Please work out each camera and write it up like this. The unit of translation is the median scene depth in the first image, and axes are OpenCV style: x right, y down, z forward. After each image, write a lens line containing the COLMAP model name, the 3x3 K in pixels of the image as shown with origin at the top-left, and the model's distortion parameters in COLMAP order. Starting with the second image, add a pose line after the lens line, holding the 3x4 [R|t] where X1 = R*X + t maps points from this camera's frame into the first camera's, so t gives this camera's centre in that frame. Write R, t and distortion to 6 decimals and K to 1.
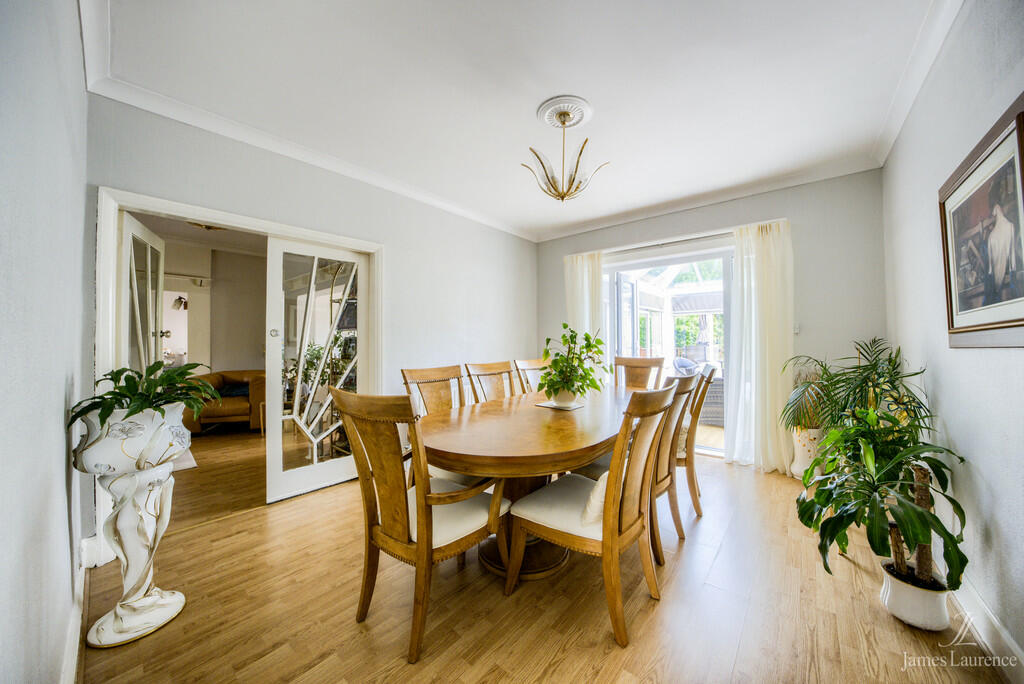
lens RADIAL K [[343.0, 0, 512.0], [0, 343.0, 342.0], [0, 0, 1]] dist [-0.019831, 0.000065]
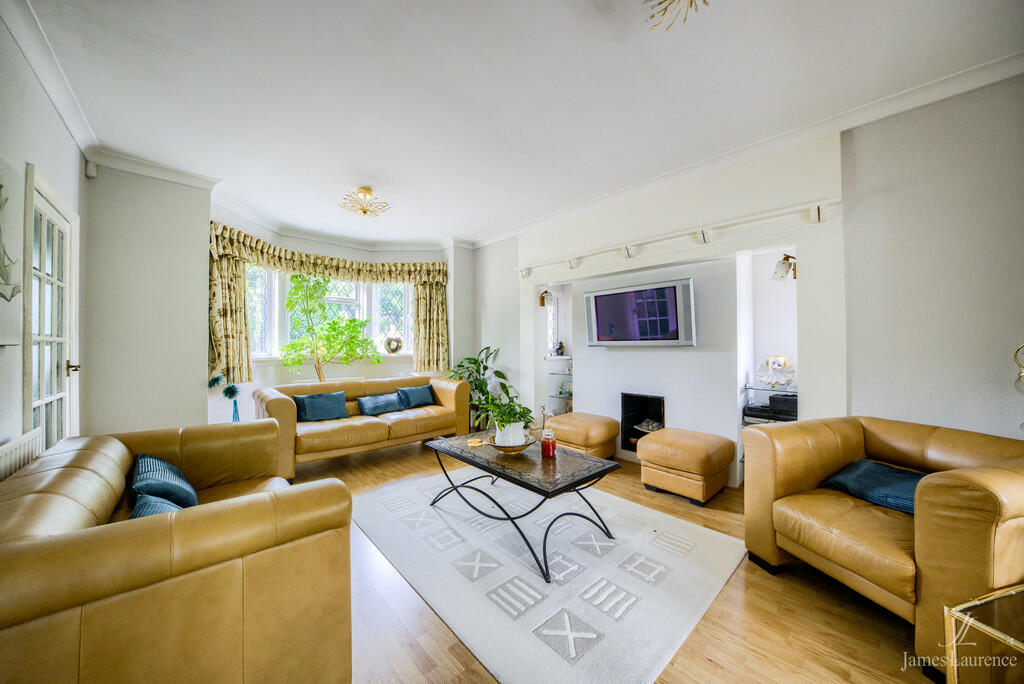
lens RADIAL K [[343.0, 0, 512.0], [0, 343.0, 342.0], [0, 0, 1]] dist [-0.019831, 0.000065]
pose [[-0.126122, -0.014777, -0.991905, -0.423076], [0.009953, 0.999820, -0.016161, 0.002967], [0.991965, -0.011910, -0.125952, 0.646826]]
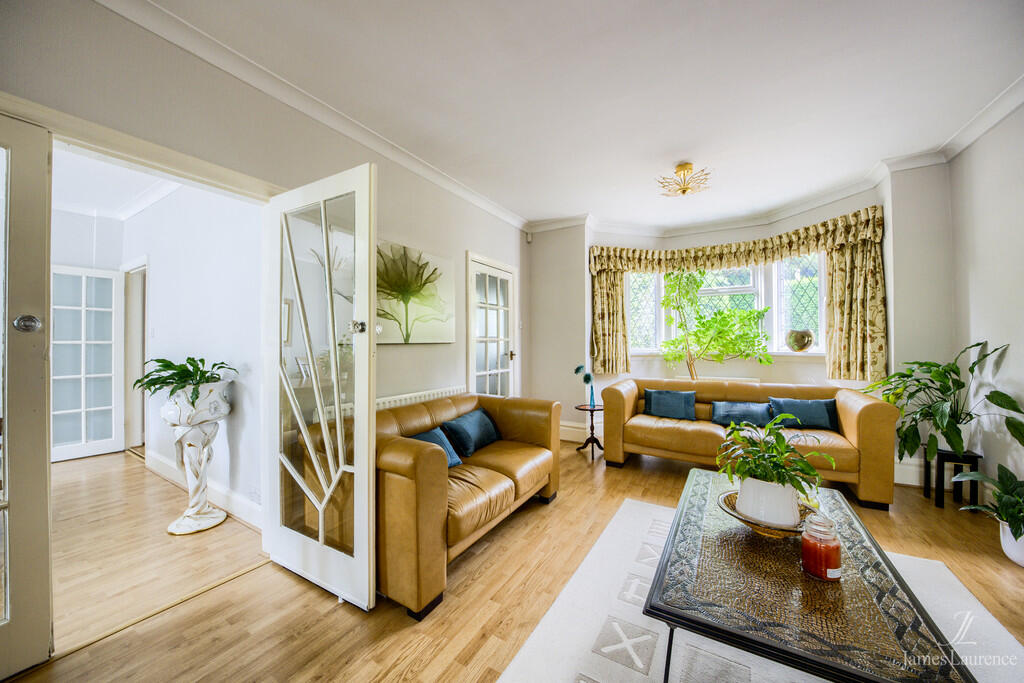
lens RADIAL K [[343.0, 0, 512.0], [0, 343.0, 341.5], [0, 0, 1]] dist [-0.019831, 0.000065]
pose [[-0.982772, 0.001820, -0.184815, -0.723717], [0.004533, 0.999888, -0.014258, 0.003220], [0.184768, -0.014850, -0.982670, 0.859759]]
